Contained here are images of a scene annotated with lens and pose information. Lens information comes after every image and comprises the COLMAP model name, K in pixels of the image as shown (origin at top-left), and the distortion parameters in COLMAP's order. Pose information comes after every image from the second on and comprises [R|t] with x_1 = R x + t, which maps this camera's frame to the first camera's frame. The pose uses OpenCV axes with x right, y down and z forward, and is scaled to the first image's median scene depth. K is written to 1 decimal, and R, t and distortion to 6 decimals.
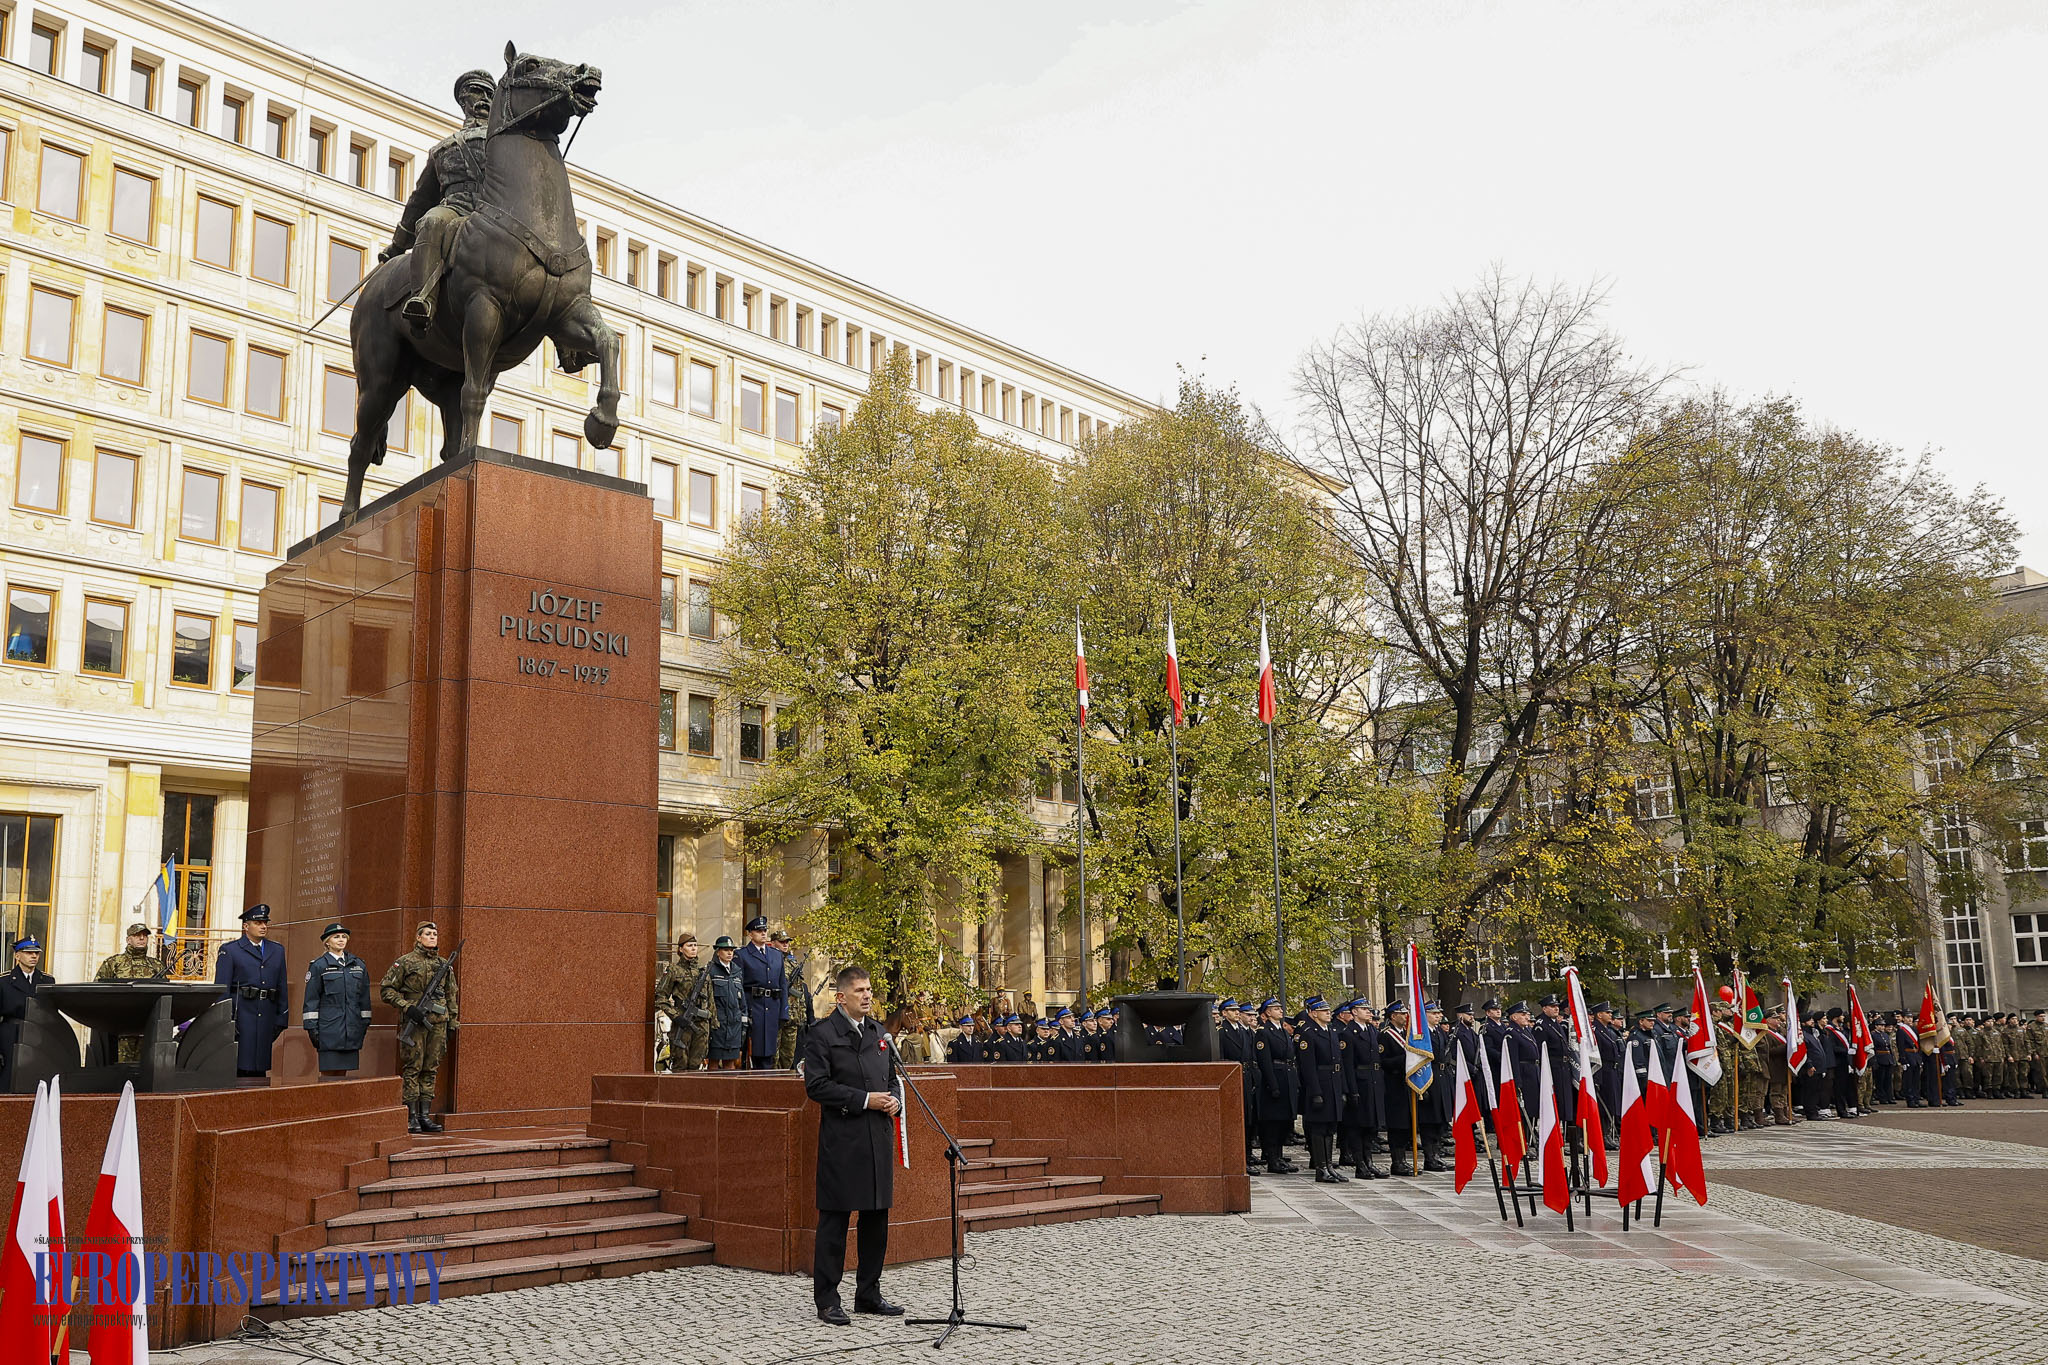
lens RADIAL K [[1804.5, 0, 928.6], [0, 1804.5, 713.3], [0, 0, 1]] dist [0.008098, -0.010797]
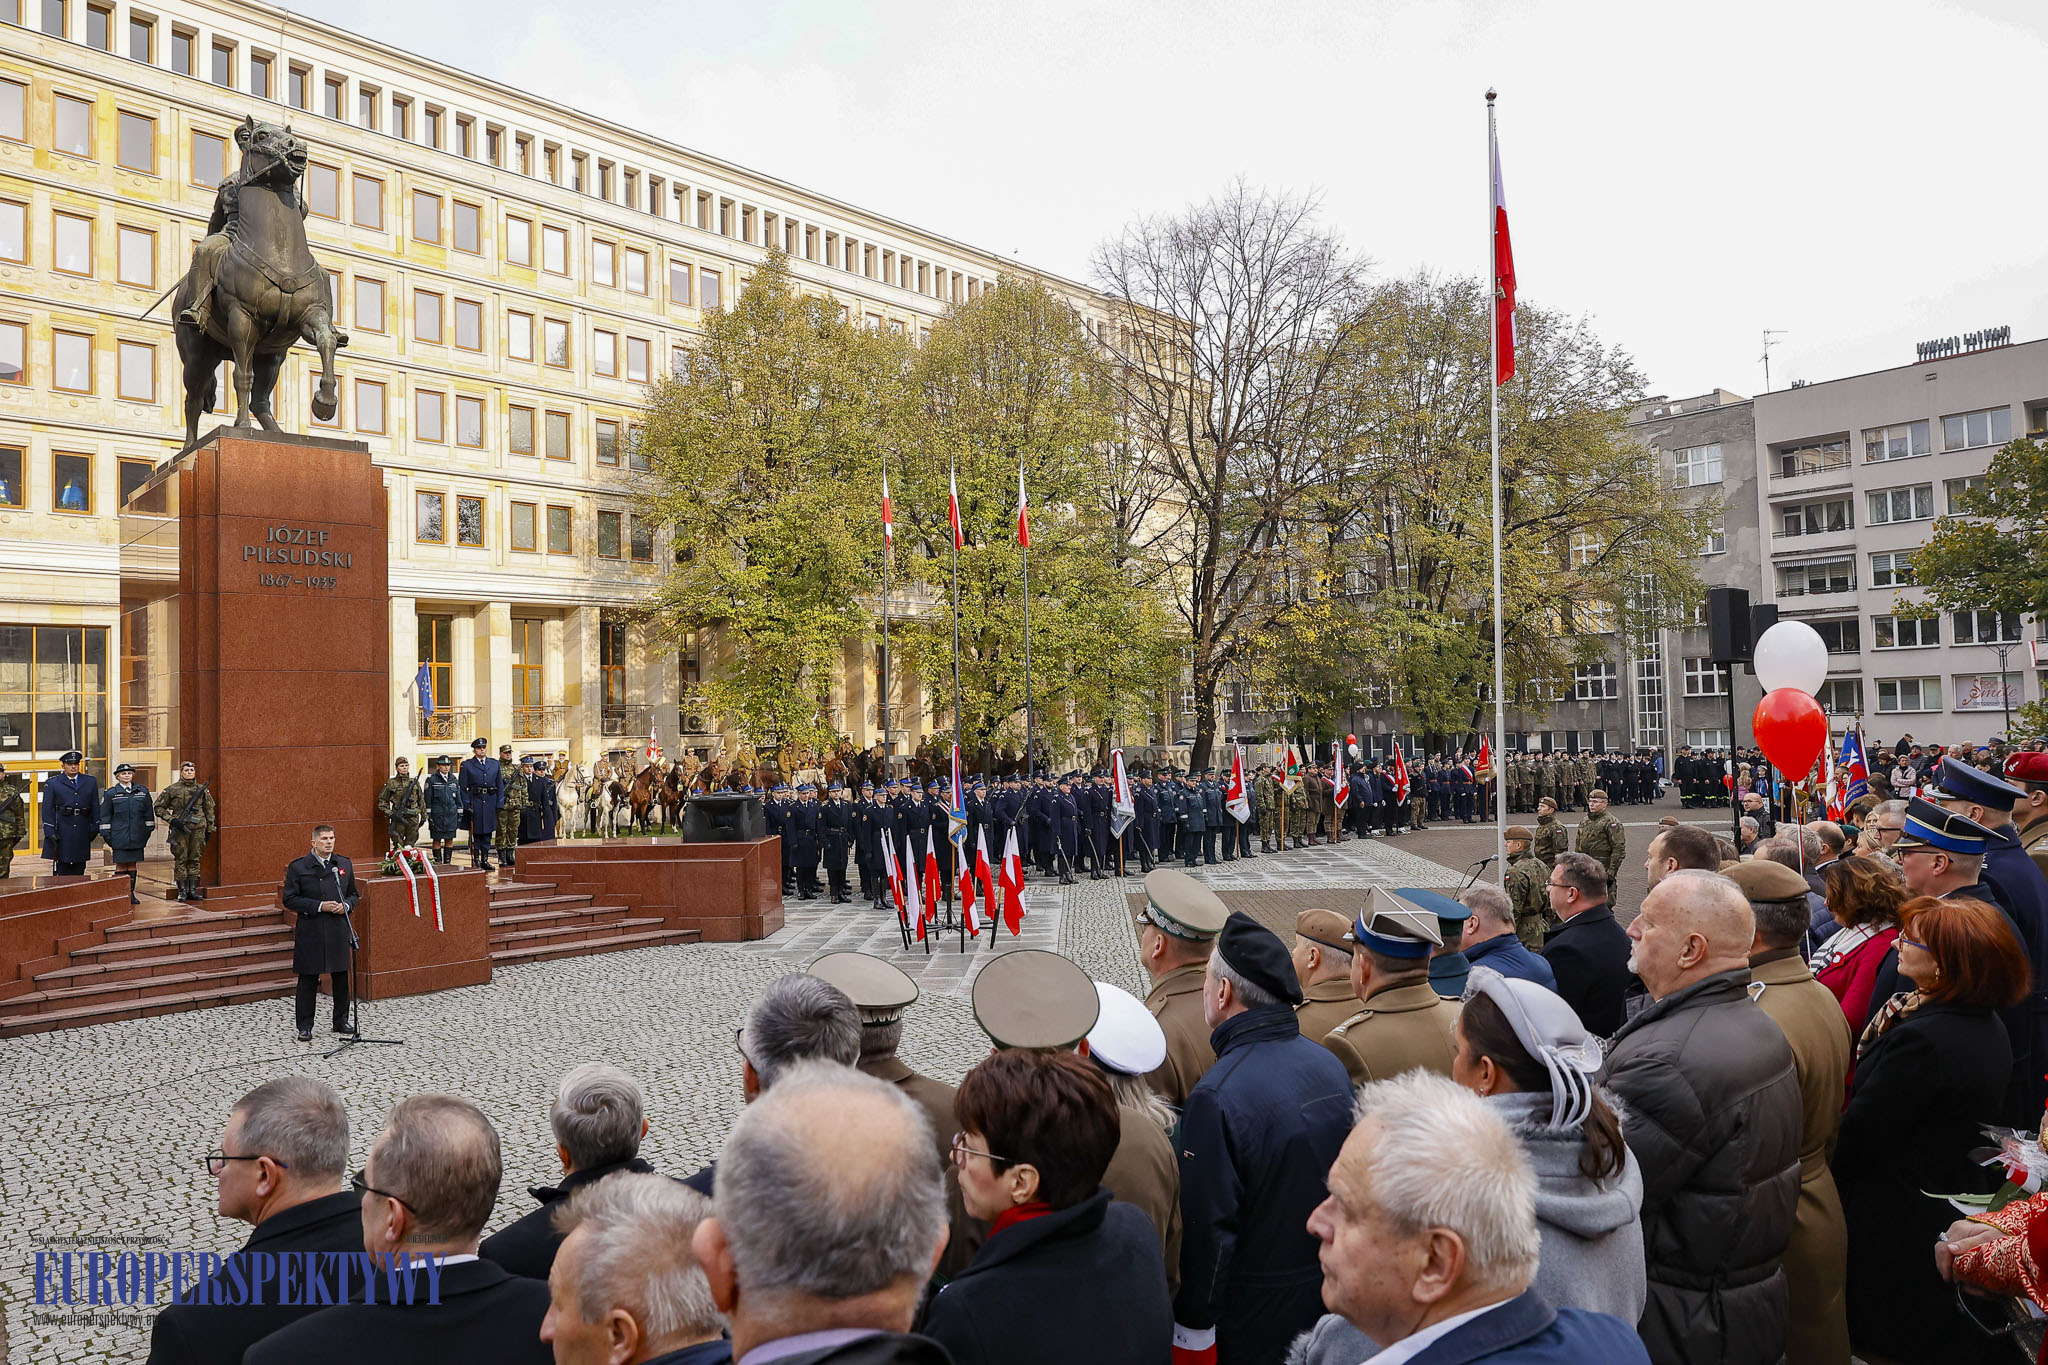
lens RADIAL K [[1462.7, 0, 1054.1], [0, 1462.7, 662.4], [0, 0, 1]] dist [0.008612, -0.010650]
pose [[0.999466, -0.010728, 0.030859, 0.174498], [0.006570, 0.991253, 0.131811, -0.052383], [-0.032003, -0.131537, 0.990794, -0.090774]]
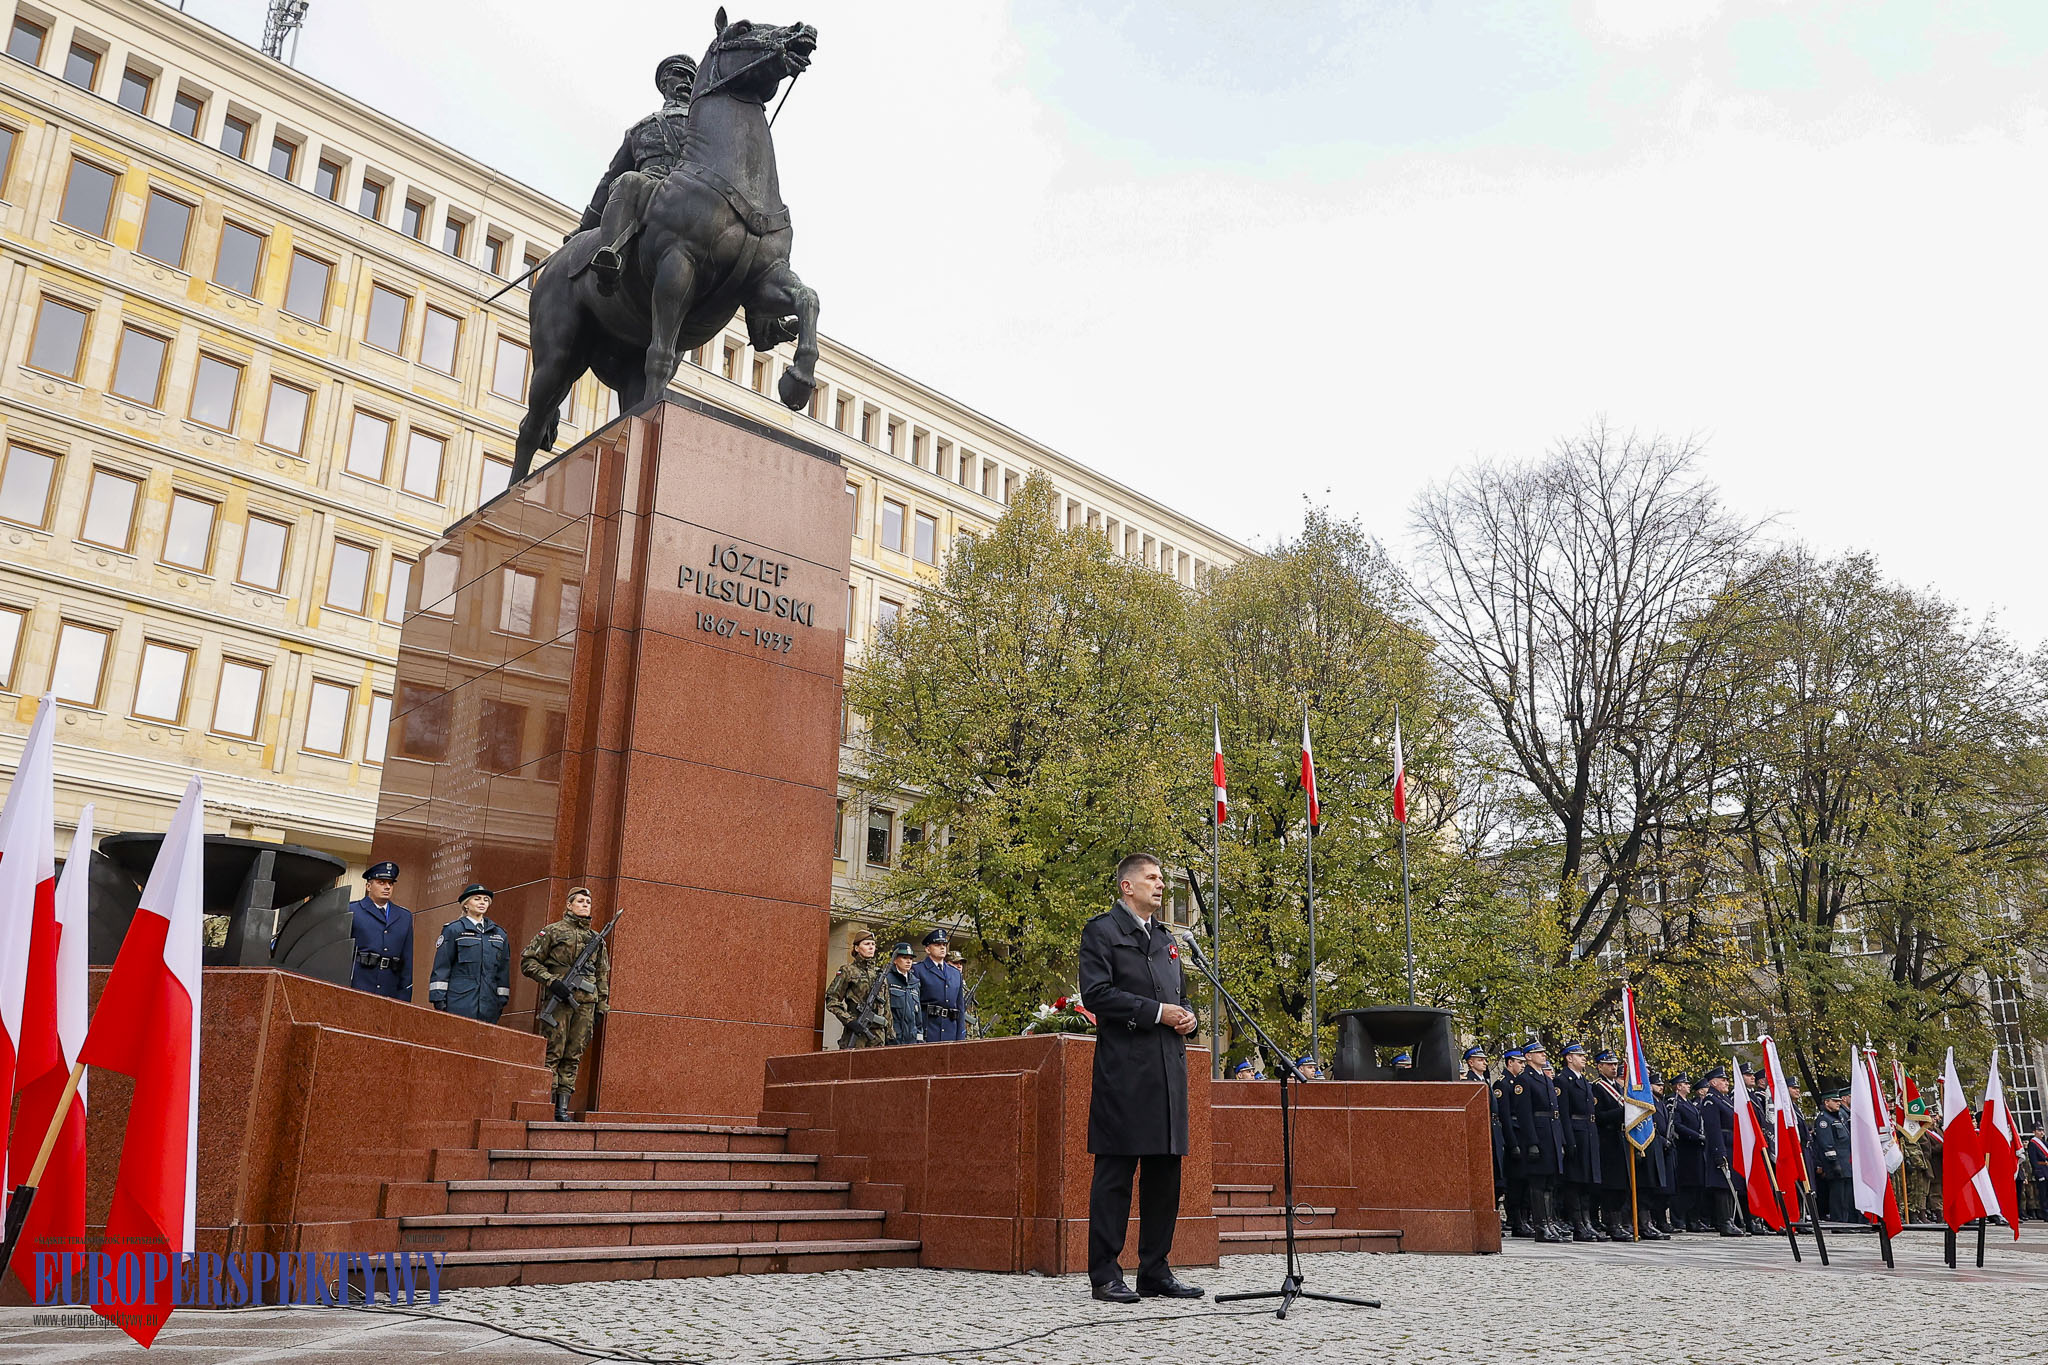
lens RADIAL K [[1650.2, 0, 1089.1], [0, 1650.2, 680.2], [0, 0, 1]] dist [0.000120, -0.004375]
pose [[0.998371, 0.036868, 0.043535, -0.030254], [-0.031088, 0.991453, -0.126706, 0.047836], [-0.047834, 0.125146, 0.990984, 0.079205]]
